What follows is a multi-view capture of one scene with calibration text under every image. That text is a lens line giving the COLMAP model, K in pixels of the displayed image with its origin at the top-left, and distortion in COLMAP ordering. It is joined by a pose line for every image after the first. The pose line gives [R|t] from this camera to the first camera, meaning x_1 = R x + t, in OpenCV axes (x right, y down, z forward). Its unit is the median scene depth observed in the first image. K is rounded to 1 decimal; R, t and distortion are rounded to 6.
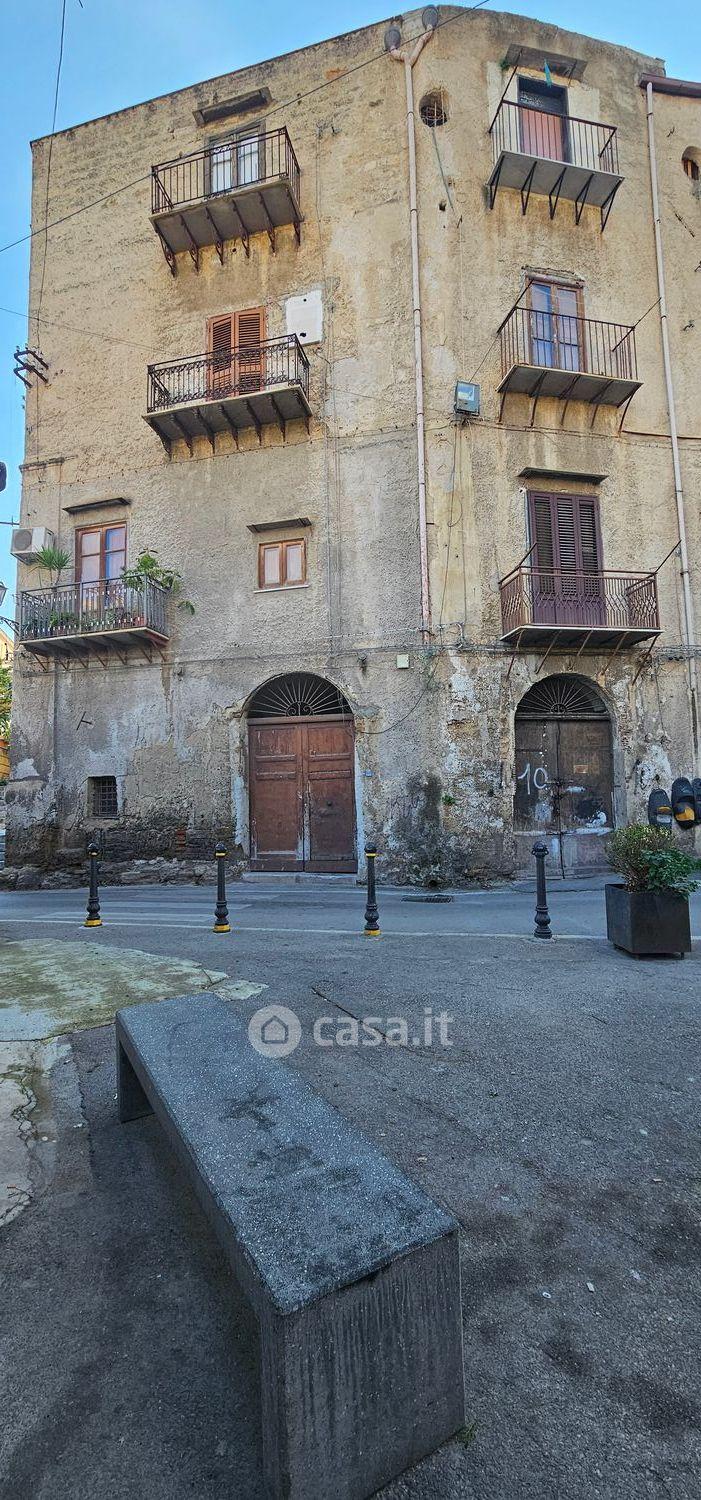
lens RADIAL K [[603.4, 0, 337.8], [0, 603.4, 751.3], [0, 0, 1]] dist [0.000146, 0.000122]
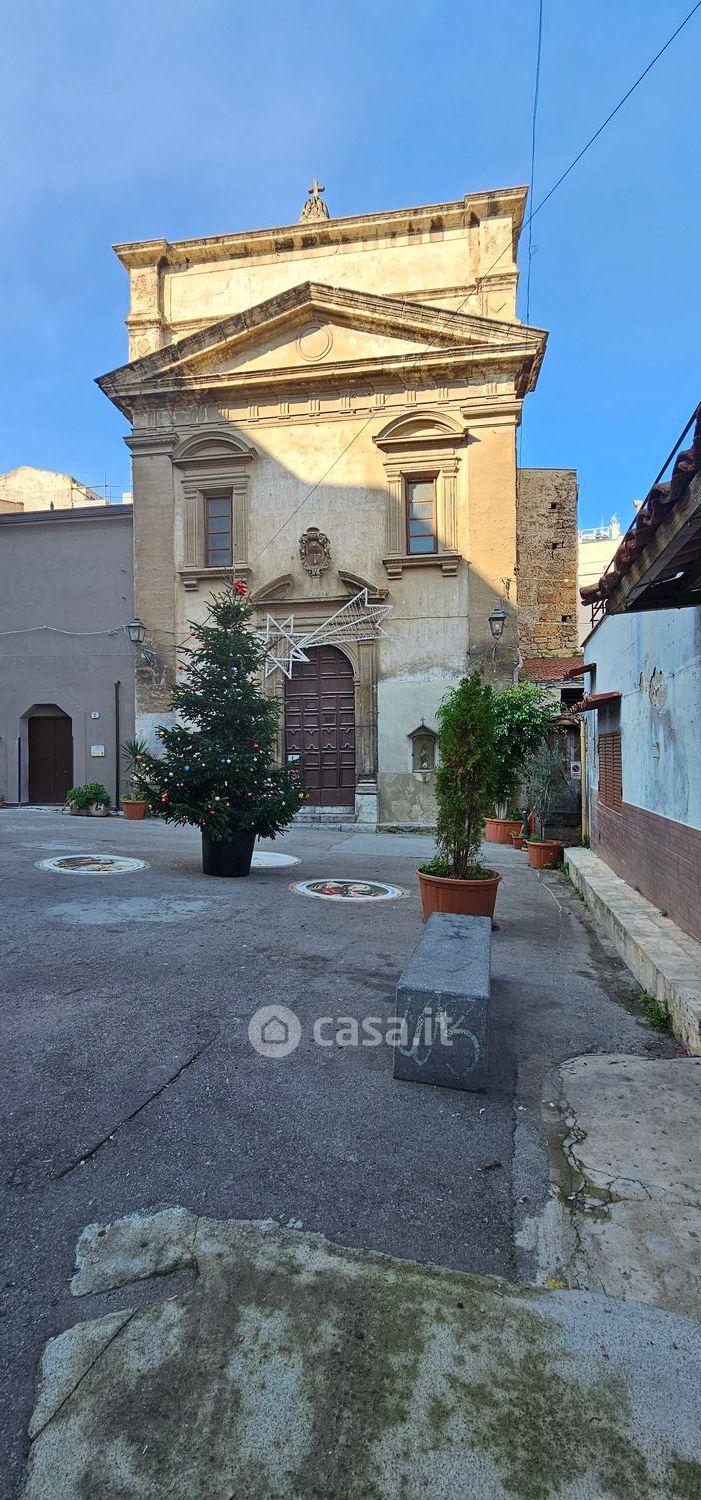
lens RADIAL K [[627.8, 0, 347.9], [0, 627.8, 739.5], [0, 0, 1]] dist [-0.000994, 0.000139]
pose [[-0.736033, 0.038981, 0.675822, -0.243421], [-0.049582, 0.992555, -0.111249, 0.030745], [-0.675127, -0.115391, -0.728621, 0.520465]]
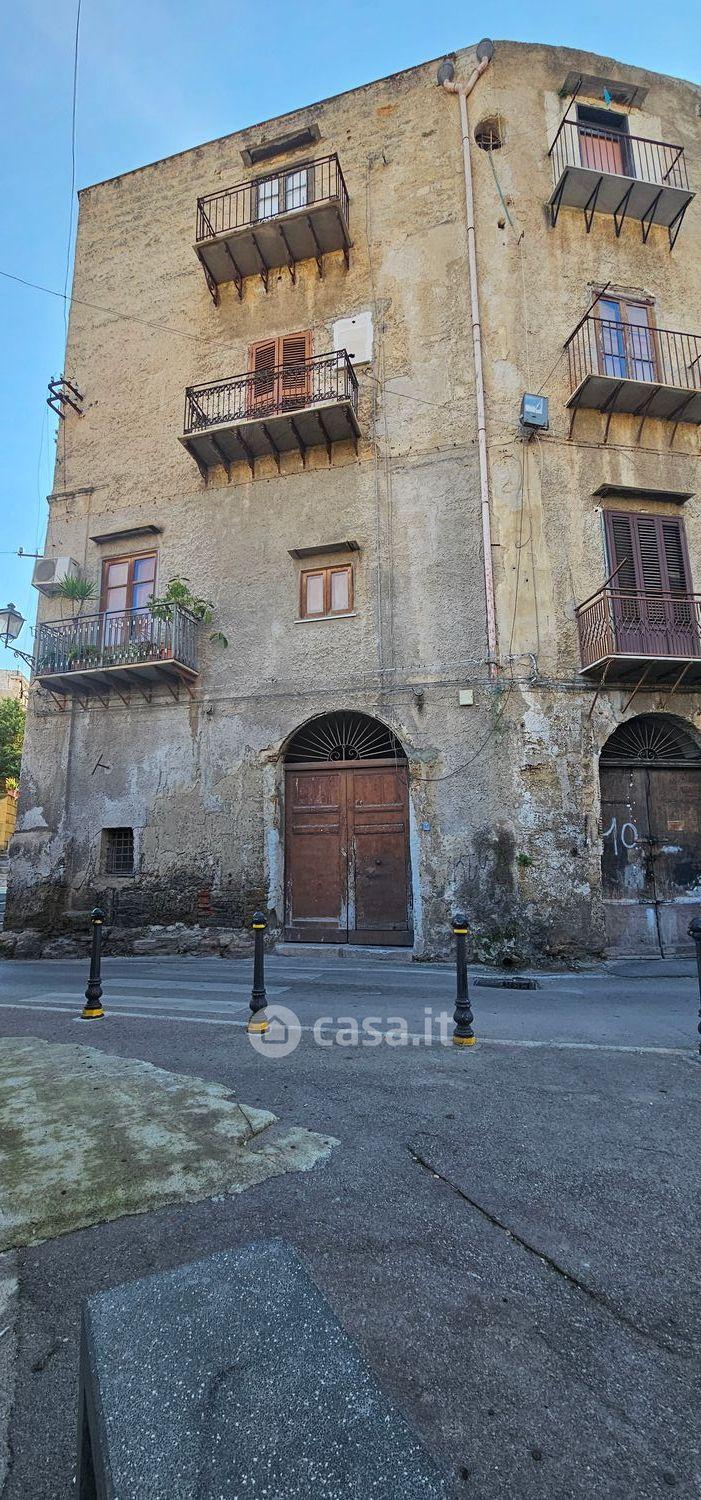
lens RADIAL K [[605.4, 0, 343.0], [0, 605.4, 752.6], [0, 0, 1]] dist [-0.000169, -0.000028]
pose [[0.999544, 0.008738, -0.028919, -0.040107], [-0.011439, 0.995452, -0.094578, 0.013092], [0.027961, 0.094865, 0.995097, 0.127868]]
